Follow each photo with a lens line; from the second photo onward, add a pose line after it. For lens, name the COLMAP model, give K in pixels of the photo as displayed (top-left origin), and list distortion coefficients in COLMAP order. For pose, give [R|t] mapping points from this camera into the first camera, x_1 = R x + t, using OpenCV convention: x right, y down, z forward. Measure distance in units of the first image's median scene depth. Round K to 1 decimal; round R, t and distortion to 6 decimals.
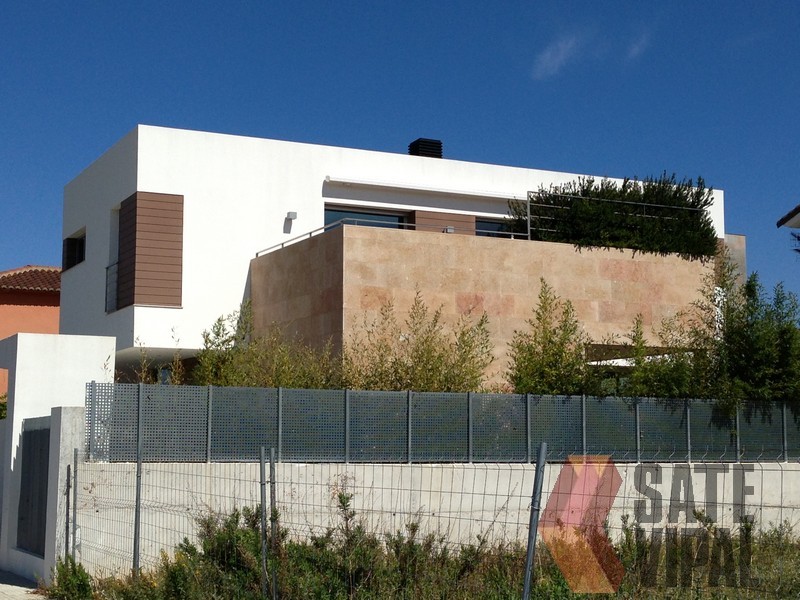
lens RADIAL K [[1355.0, 0, 400.0], [0, 1355.0, 300.0], [0, 0, 1]] dist [-0.020844, 0.125841]
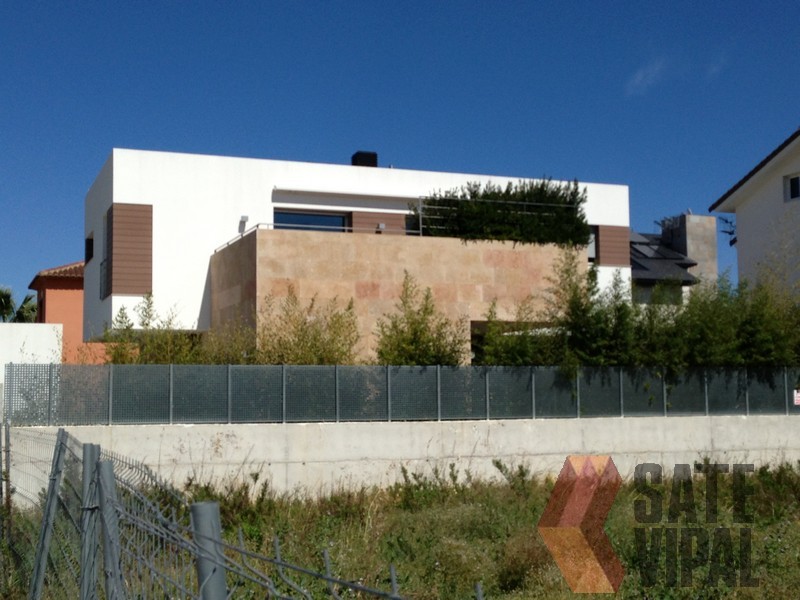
lens RADIAL K [[1138.3, 0, 400.0], [0, 1138.3, 300.0], [0, 0, 1]] dist [-0.001675, 0.091849]
pose [[0.996051, -0.017397, -0.087060, 0.161532], [0.019653, 0.999491, 0.025122, -0.012733], [0.086578, -0.026734, 0.995886, -0.020928]]
